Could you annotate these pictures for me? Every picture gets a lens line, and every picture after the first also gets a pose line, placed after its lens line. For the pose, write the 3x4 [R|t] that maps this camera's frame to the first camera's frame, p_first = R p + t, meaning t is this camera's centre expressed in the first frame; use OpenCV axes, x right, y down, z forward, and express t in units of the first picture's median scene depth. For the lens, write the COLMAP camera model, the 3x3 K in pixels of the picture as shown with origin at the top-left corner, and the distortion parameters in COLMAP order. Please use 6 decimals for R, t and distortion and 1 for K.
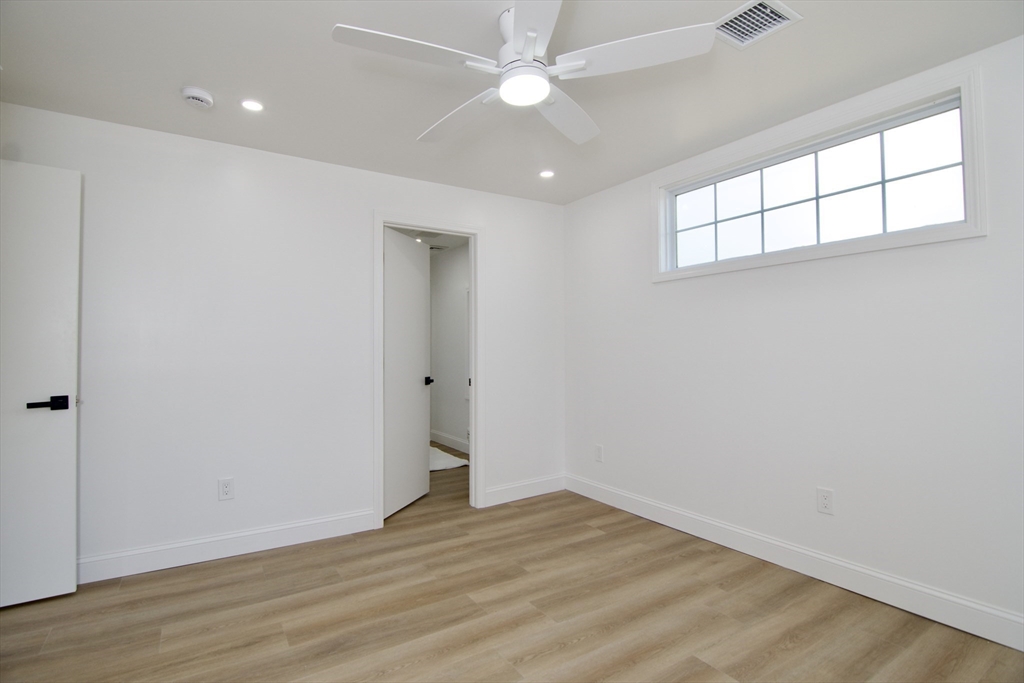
lens RADIAL K [[504.3, 0, 509.2], [0, 504.3, 339.8], [0, 0, 1]] dist [0.000184, -0.013034]
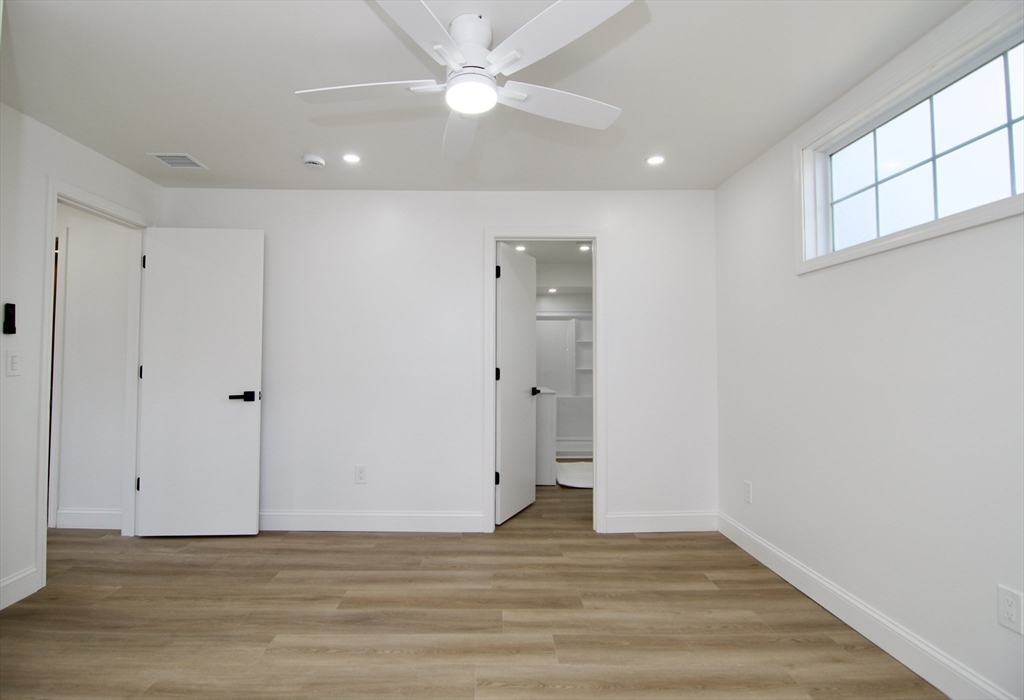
lens RADIAL K [[524.9, 0, 488.2], [0, 524.9, 342.8], [0, 0, 1]] dist [-0.001692, -0.012067]
pose [[0.841453, -0.010654, -0.540226, 0.401489], [0.002579, 0.999873, -0.015702, 0.000552], [0.540325, 0.011819, 0.841374, 0.106323]]
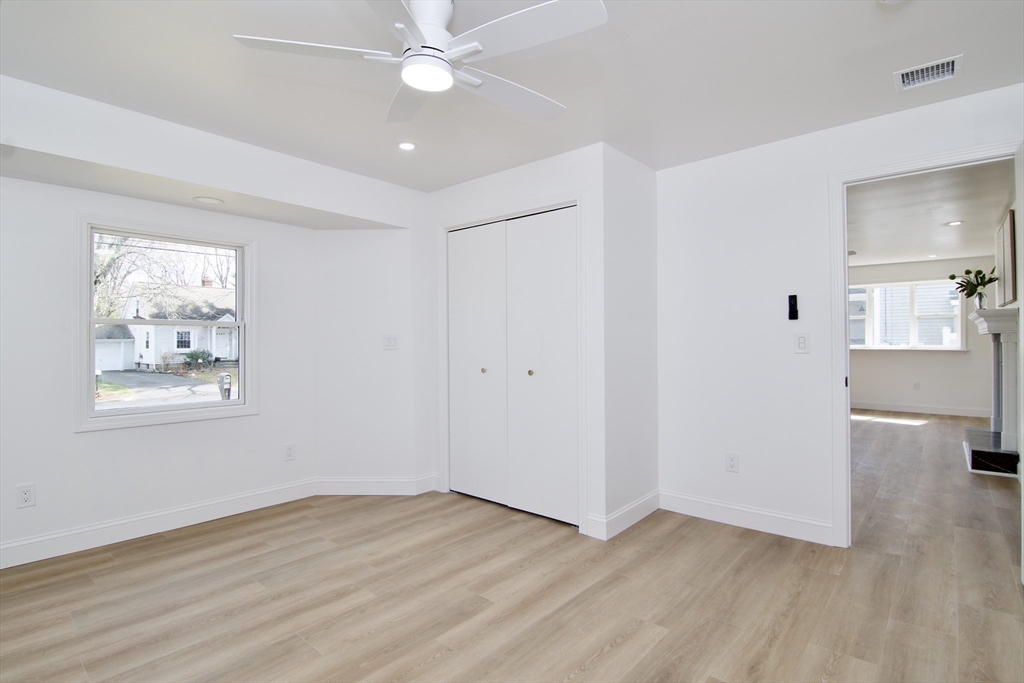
lens RADIAL K [[504.3, 0, 509.2], [0, 504.3, 339.8], [0, 0, 1]] dist [0.000184, -0.013034]
pose [[-0.961383, 0.011101, -0.274989, 0.100514], [0.017775, 0.999605, -0.021790, 0.026270], [0.274638, -0.025837, -0.961200, 1.304658]]
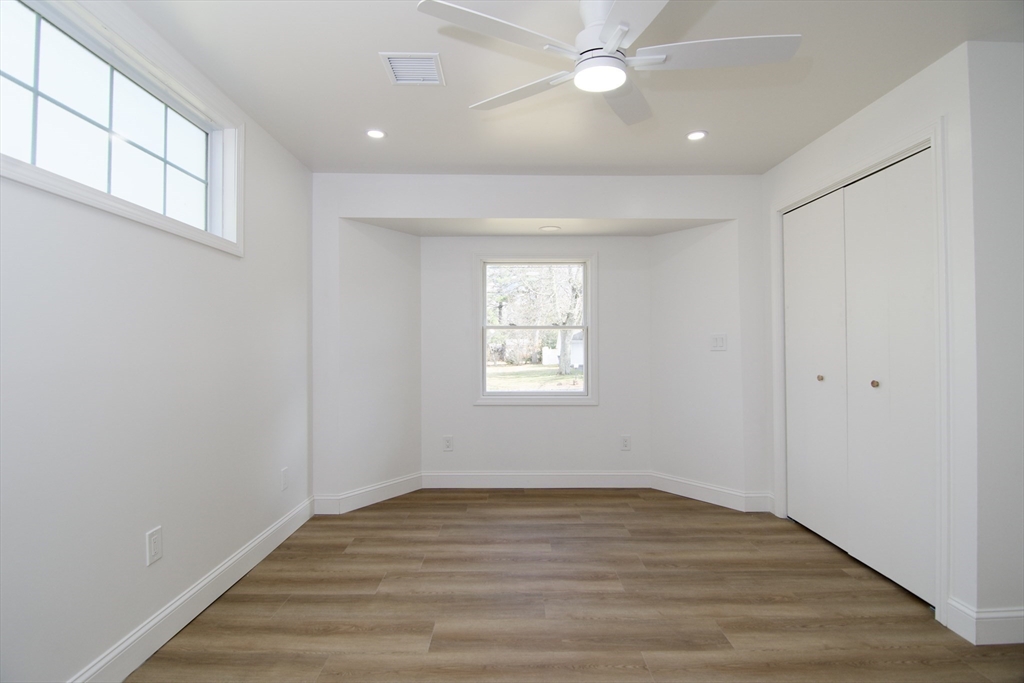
lens RADIAL K [[495.1, 0, 512.0], [0, 495.1, 341.5], [0, 0, 1]] dist [-0.001797, -0.011539]
pose [[-0.844649, 0.011749, 0.535191, -0.216816], [-0.002756, 0.999650, -0.026294, 0.027751], [-0.535313, -0.023684, -0.844322, 1.250205]]
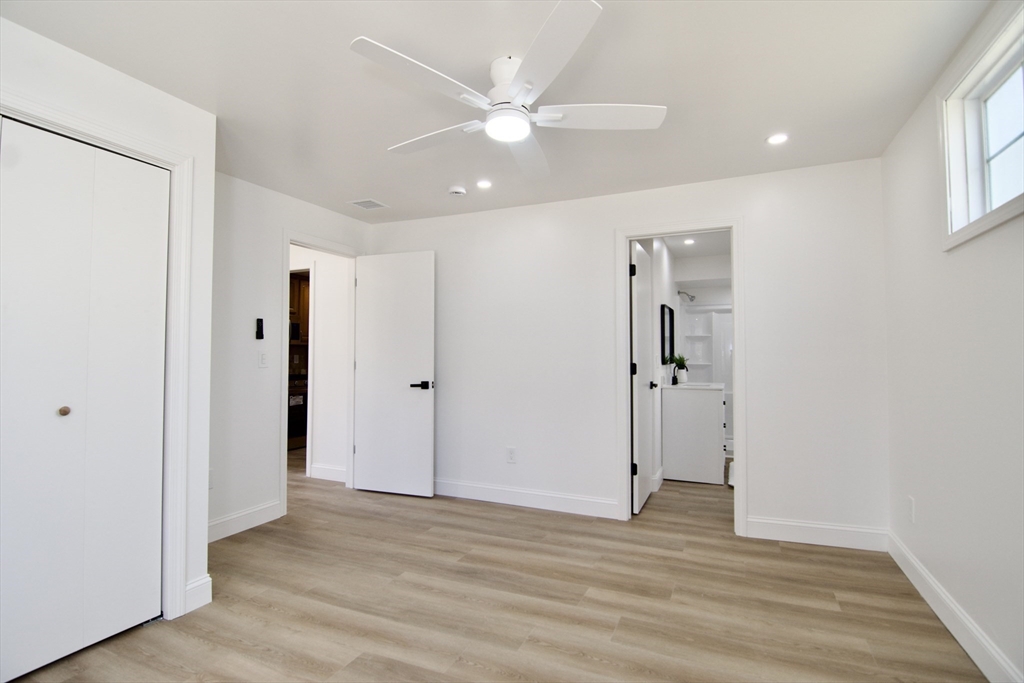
lens RADIAL K [[504.3, 0, 509.2], [0, 504.3, 339.8], [0, 0, 1]] dist [0.000184, -0.013034]
pose [[0.541560, -0.021999, -0.840374, 0.647590], [0.013785, 0.999756, -0.017287, 0.001527], [0.840549, -0.002223, 0.541731, 0.255113]]
